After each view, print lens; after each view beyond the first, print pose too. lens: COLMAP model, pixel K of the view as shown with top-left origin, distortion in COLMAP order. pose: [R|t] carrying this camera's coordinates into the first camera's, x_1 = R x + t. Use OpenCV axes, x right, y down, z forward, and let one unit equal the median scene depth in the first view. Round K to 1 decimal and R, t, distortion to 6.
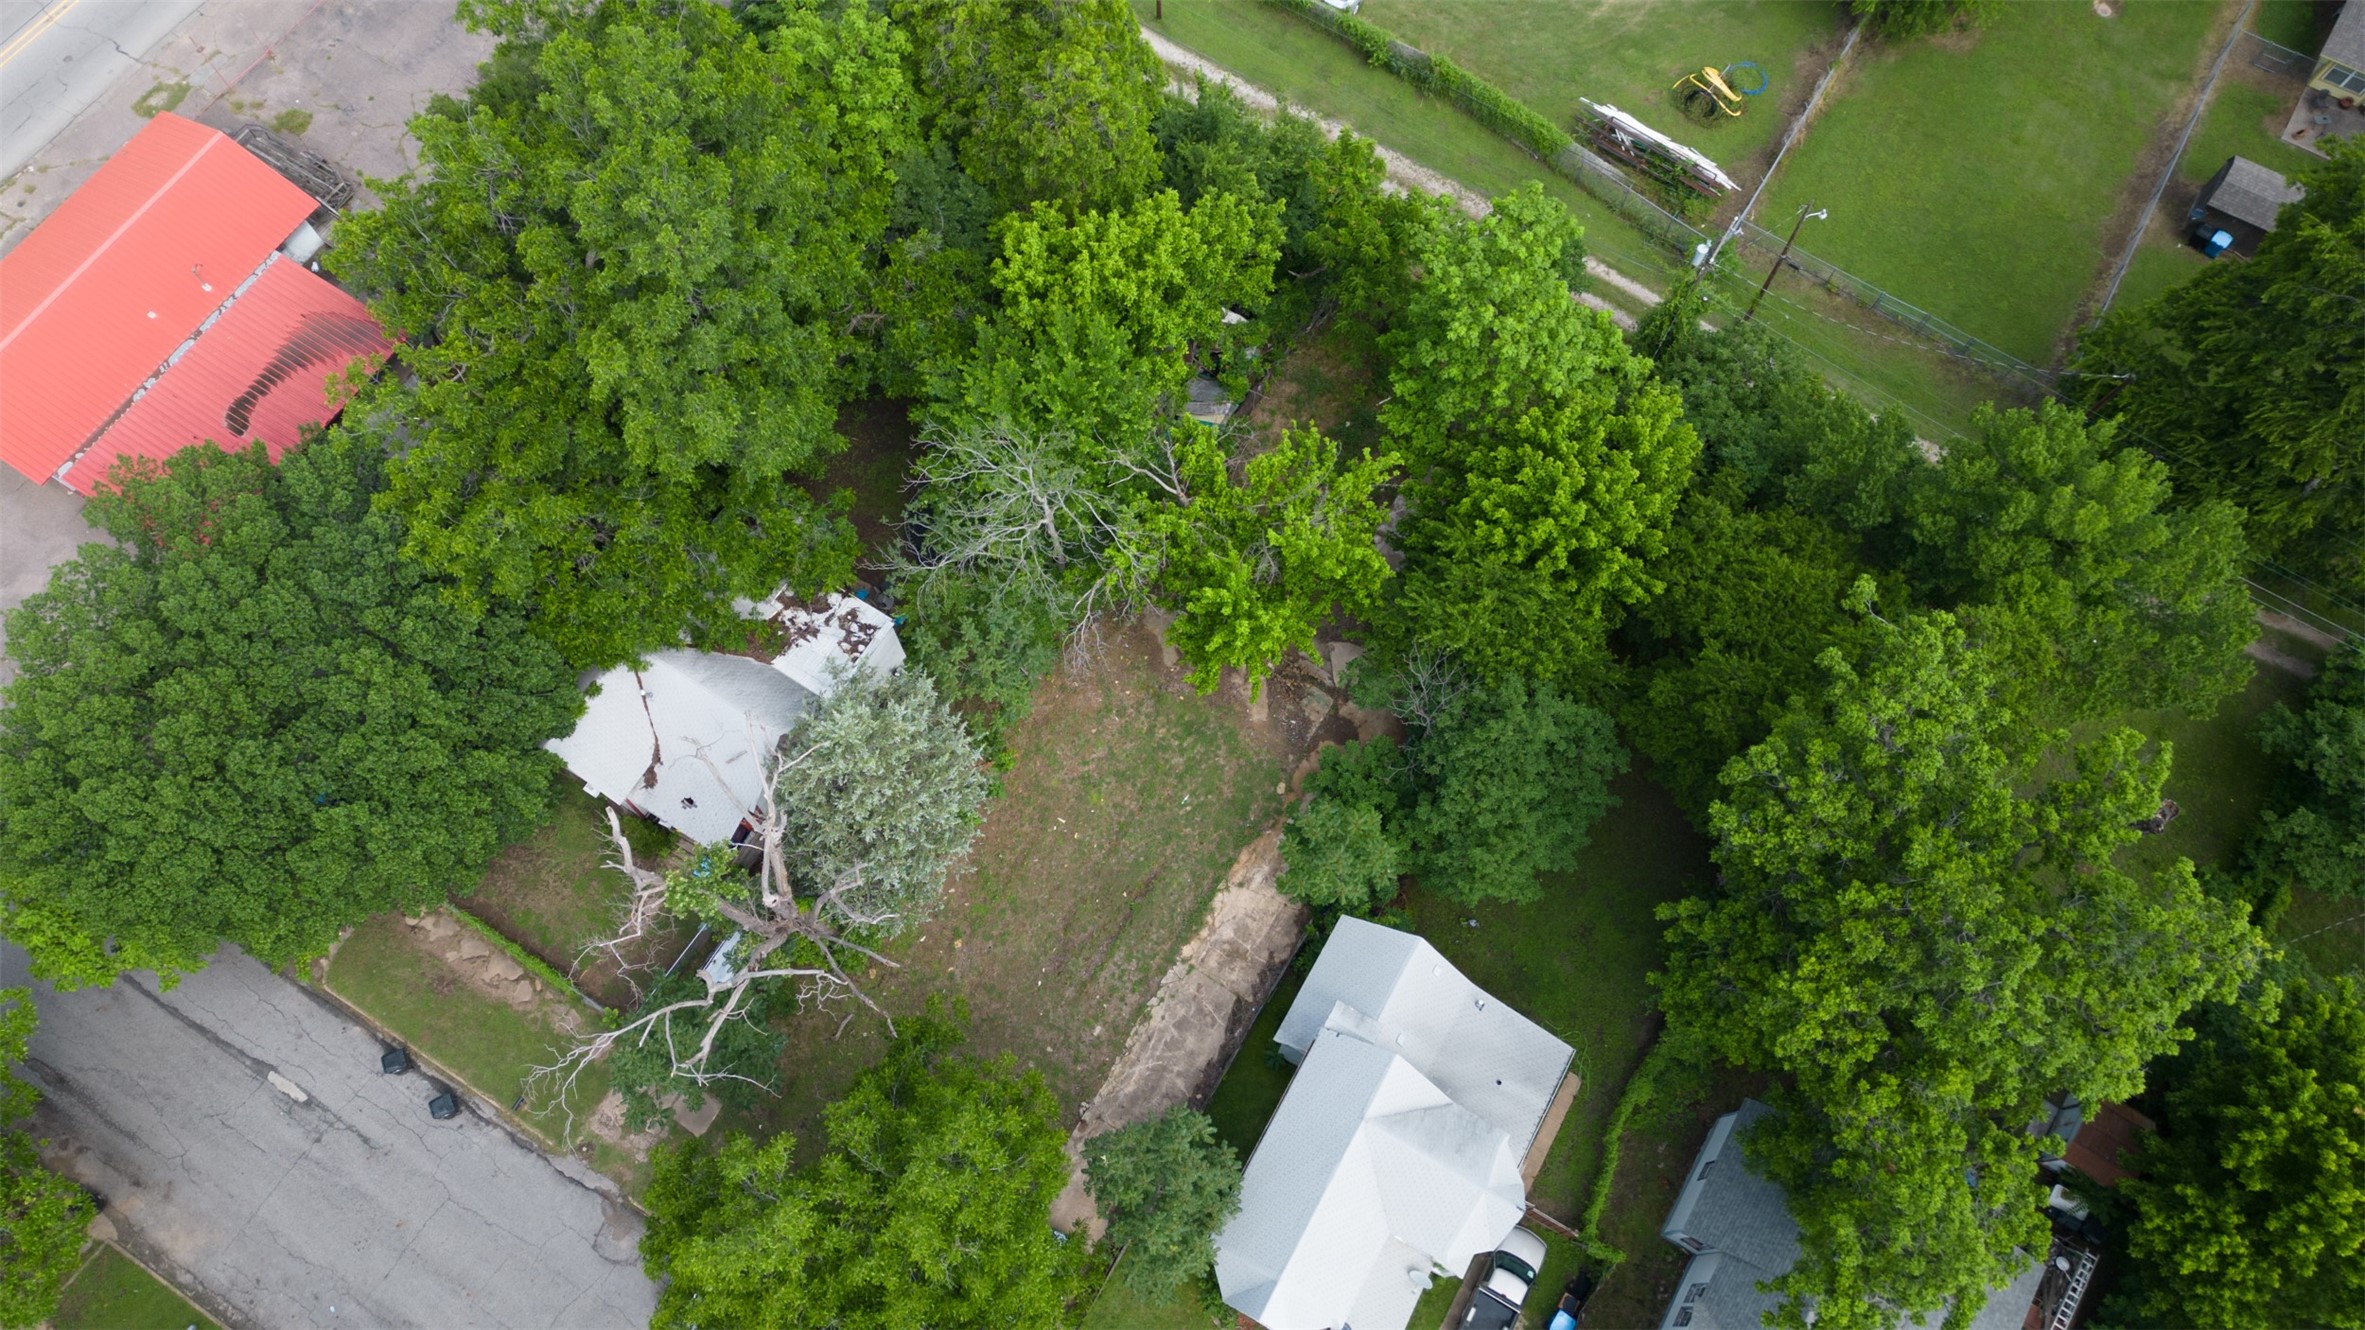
lens RADIAL K [[1641.3, 0, 1166.0], [0, 1641.3, 657.1], [0, 0, 1]] dist [0.028258, -0.001506]
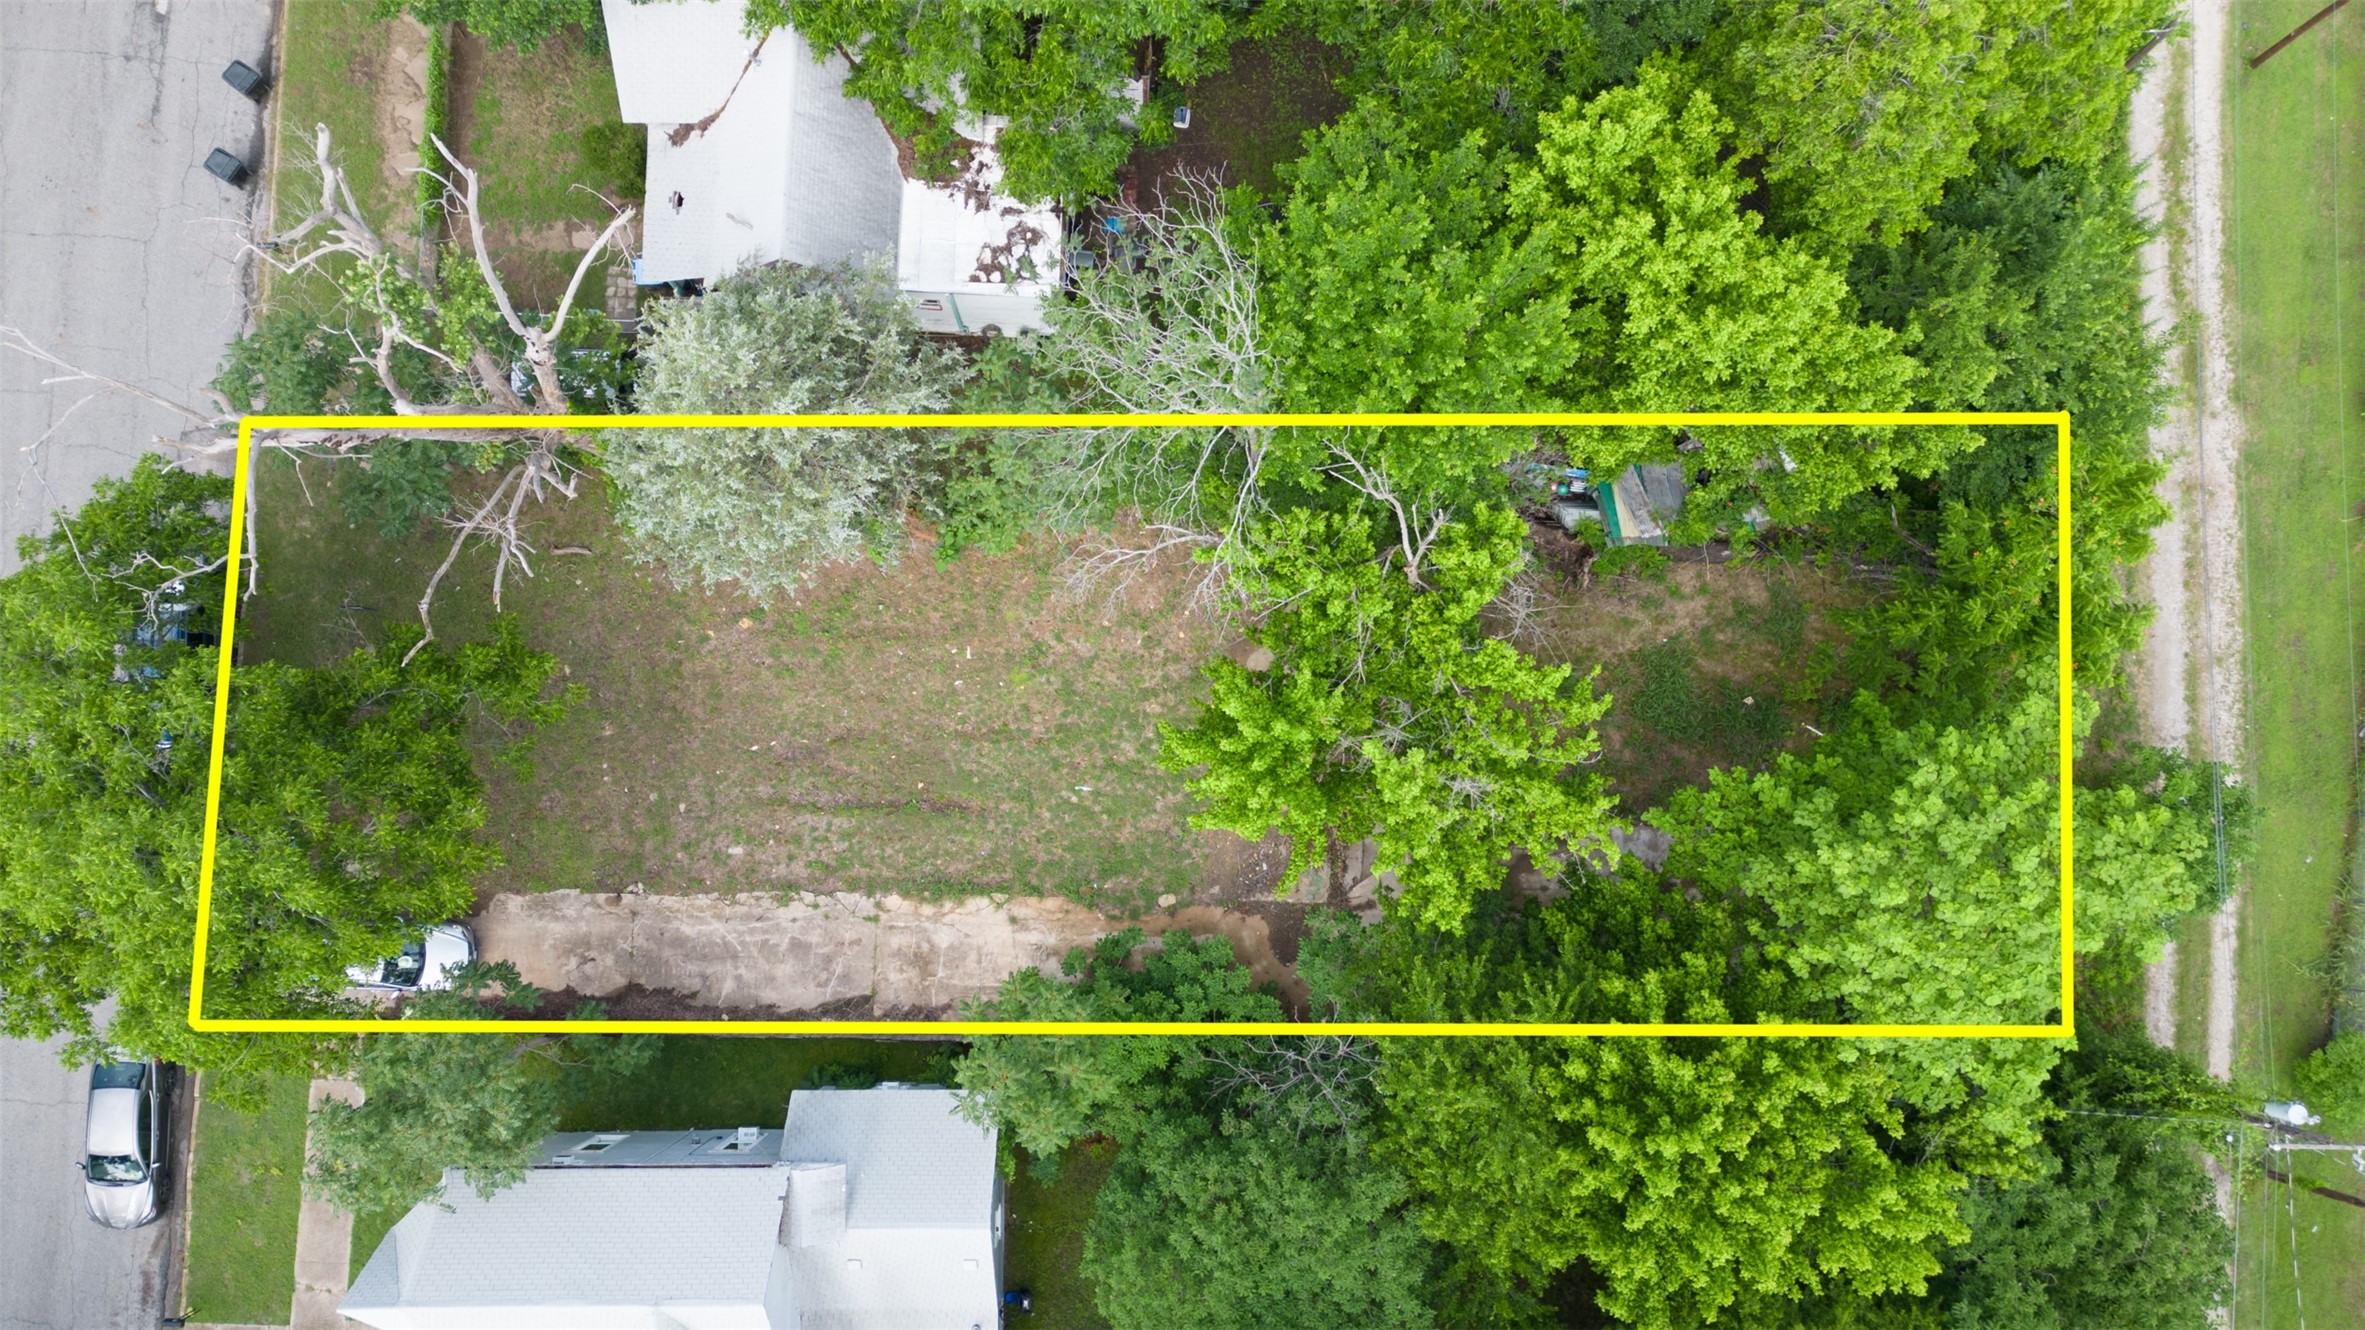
lens RADIAL K [[1766.8, 0, 1144.3], [0, 1766.8, 669.3], [0, 0, 1]] dist [0.015262, 0.000787]
pose [[0.504586, 0.859294, -0.083707, 0.047245], [-0.804507, 0.503158, 0.315596, -0.211298], [0.313308, -0.091902, 0.945194, 0.326985]]
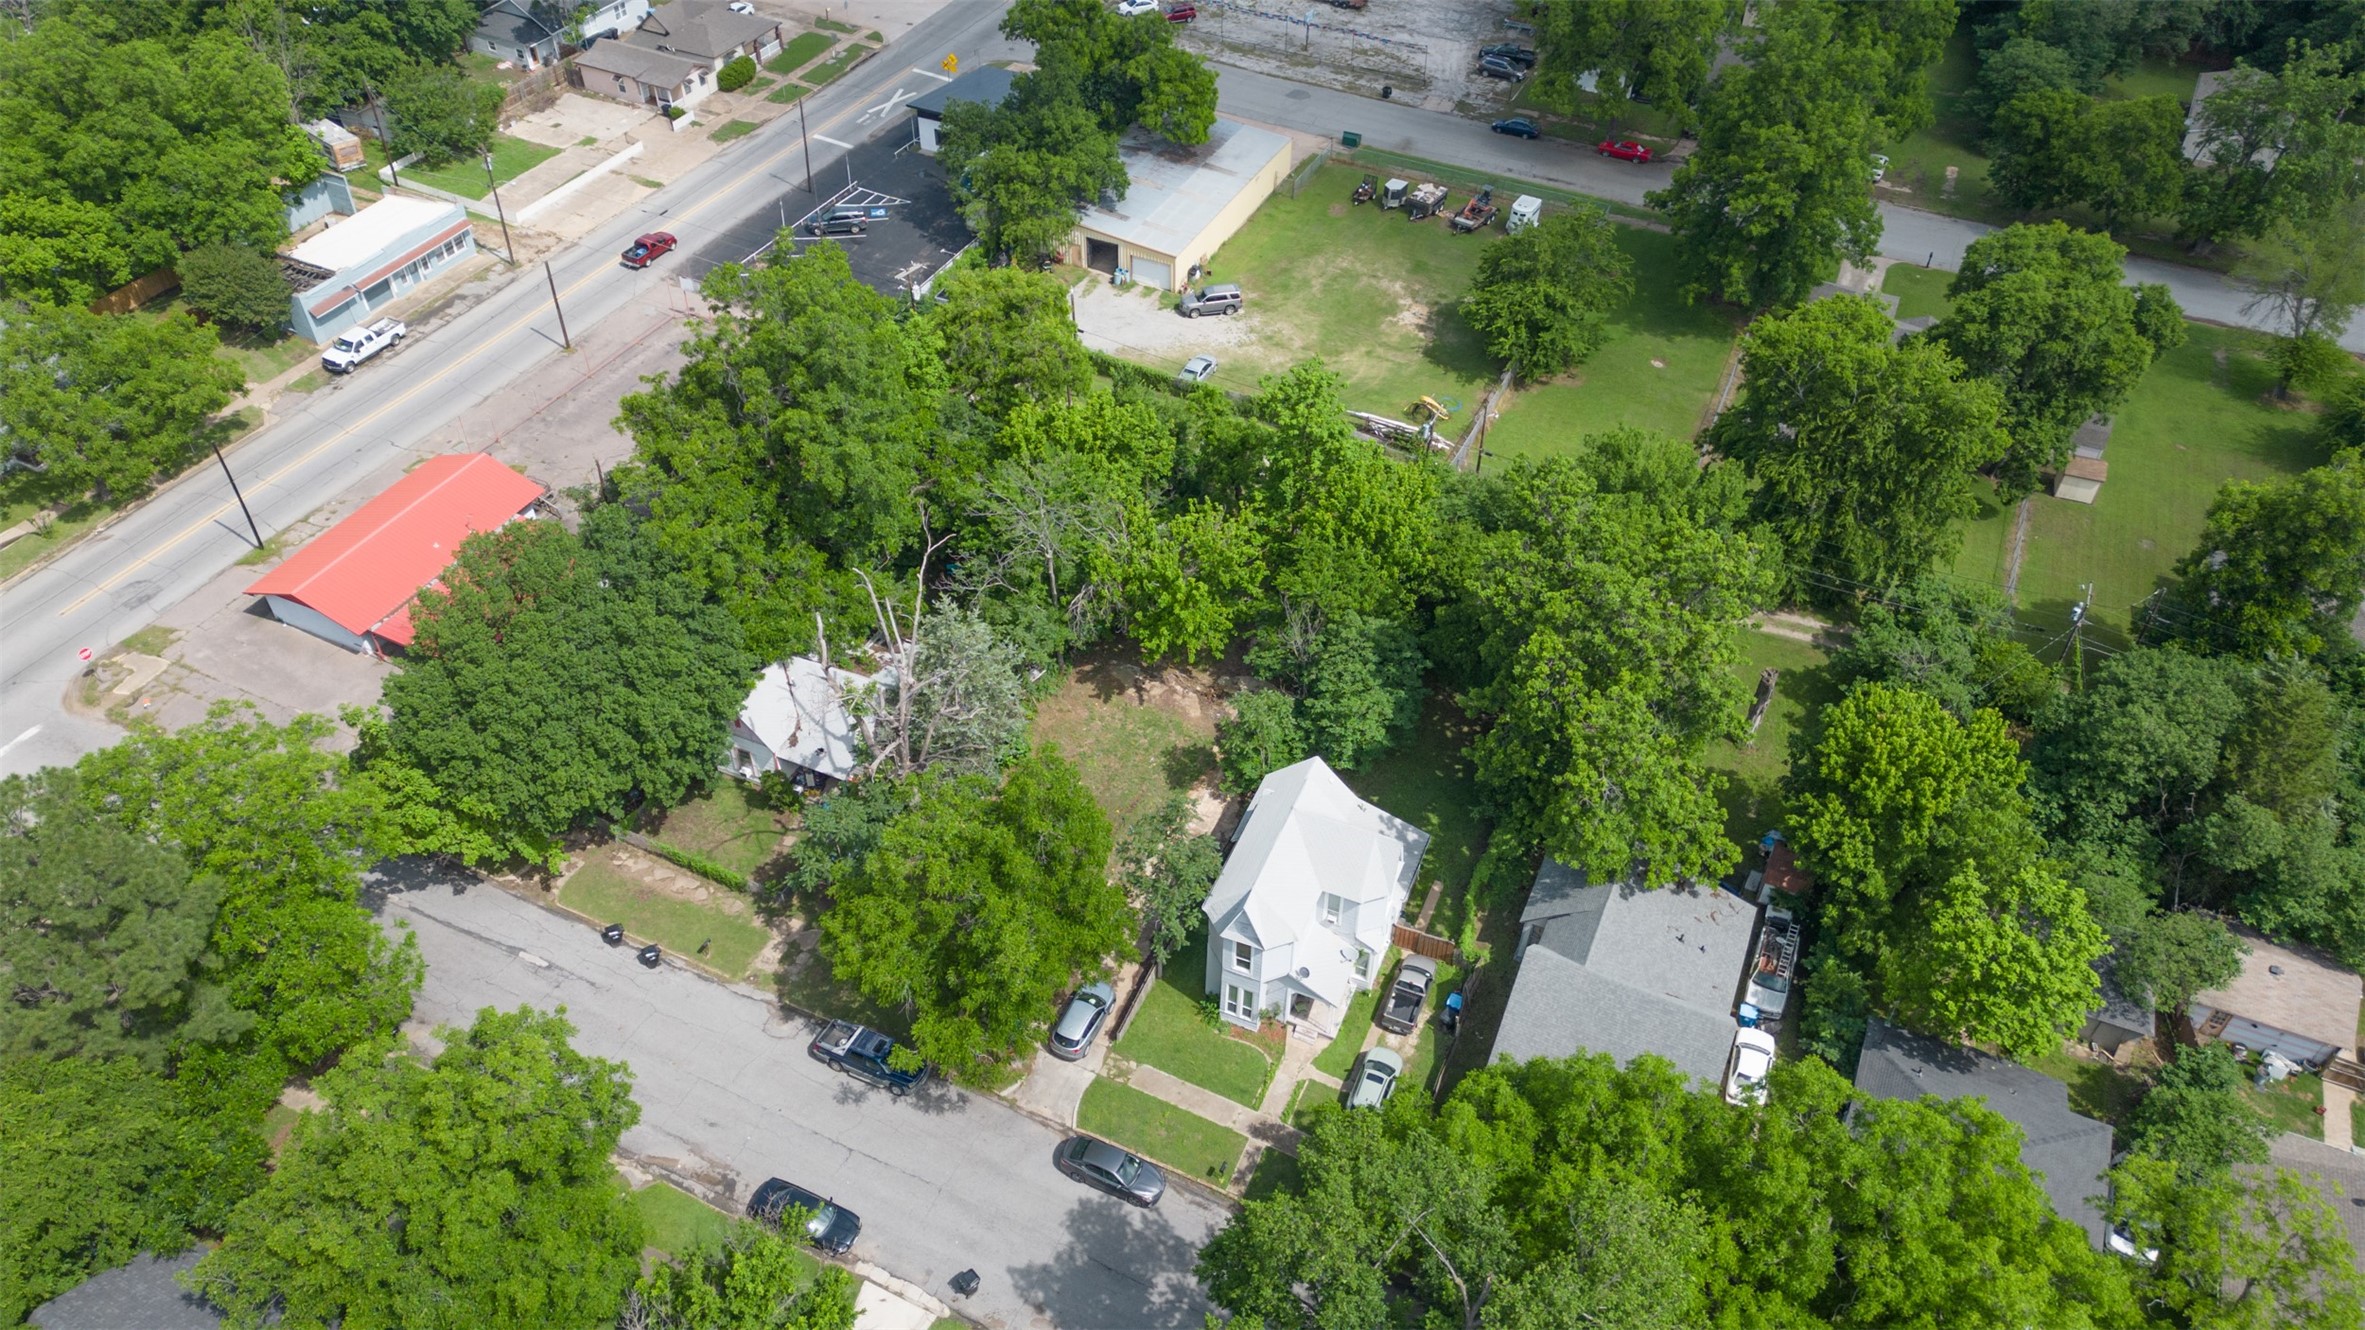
lens RADIAL K [[1648.9, 0, 1172.8], [0, 1648.9, 675.6], [0, 0, 1]] dist [0.066159, -0.055191]
pose [[0.992172, -0.075960, 0.099119, -0.118635], [0.112256, 0.890245, -0.441432, 0.723158], [-0.054709, 0.449103, 0.891804, -0.376878]]
